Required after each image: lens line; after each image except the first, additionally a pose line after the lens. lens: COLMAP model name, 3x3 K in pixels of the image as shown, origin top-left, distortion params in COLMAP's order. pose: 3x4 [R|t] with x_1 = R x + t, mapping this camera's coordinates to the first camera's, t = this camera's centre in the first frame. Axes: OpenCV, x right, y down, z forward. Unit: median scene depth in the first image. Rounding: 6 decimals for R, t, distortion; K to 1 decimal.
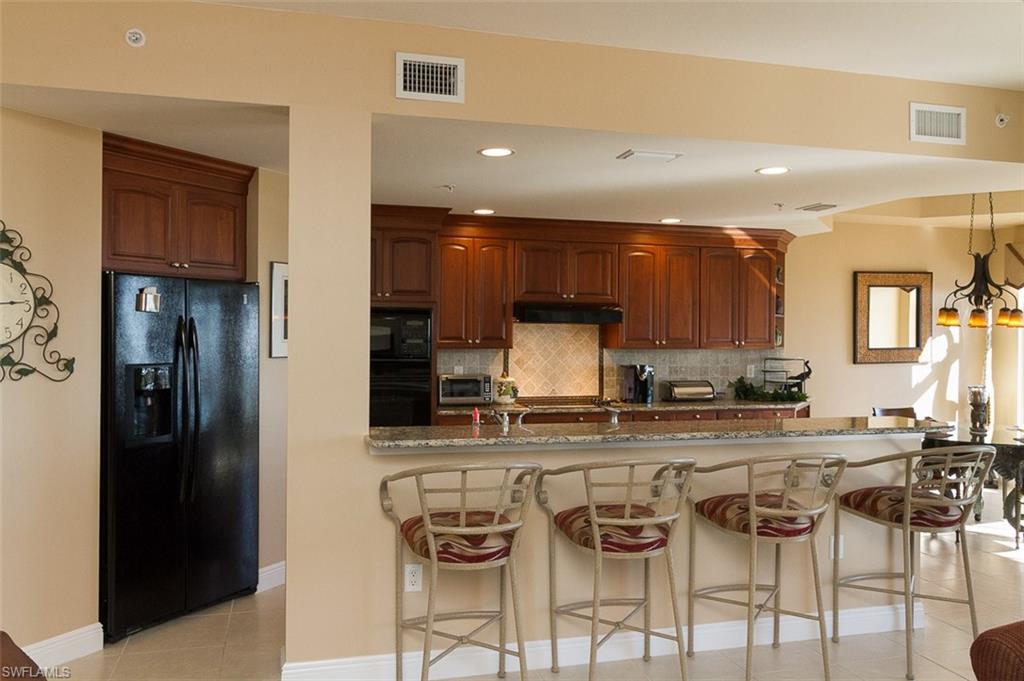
lens RADIAL K [[860.5, 0, 512.0], [0, 860.5, 337.3], [0, 0, 1]] dist [-0.011785, -0.004623]
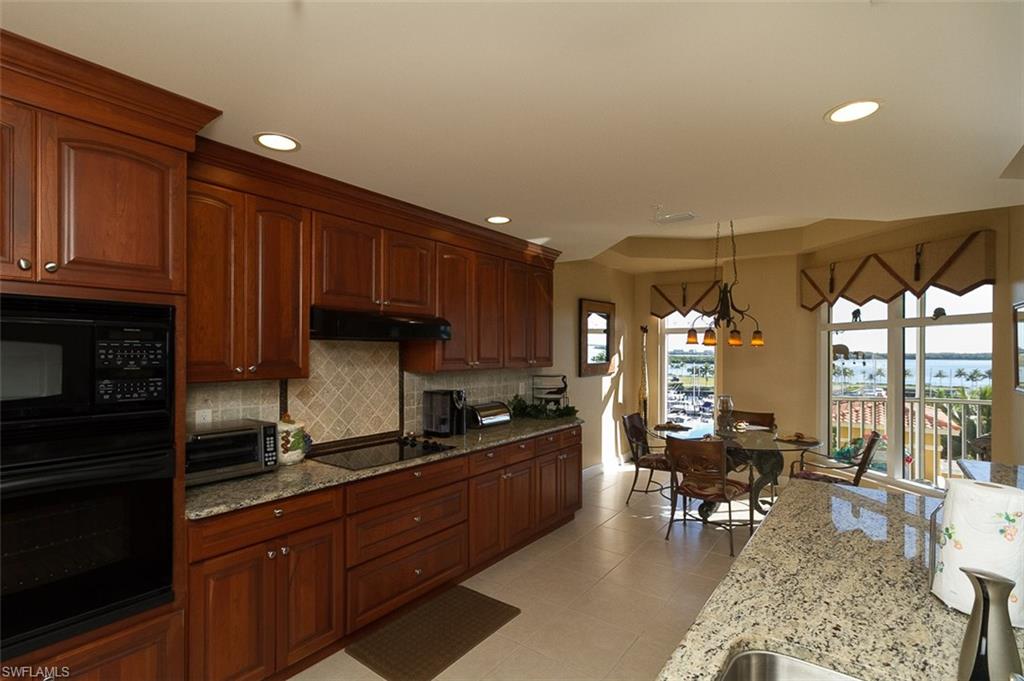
lens RADIAL K [[491.6, 0, 508.6], [0, 491.6, 349.1], [0, 0, 1]] dist [0.004311, 0.000143]
pose [[0.799137, -0.002799, 0.601143, -0.093704], [0.008937, 0.999934, -0.007224, -0.003722], [-0.601083, 0.011145, 0.799109, 0.570958]]
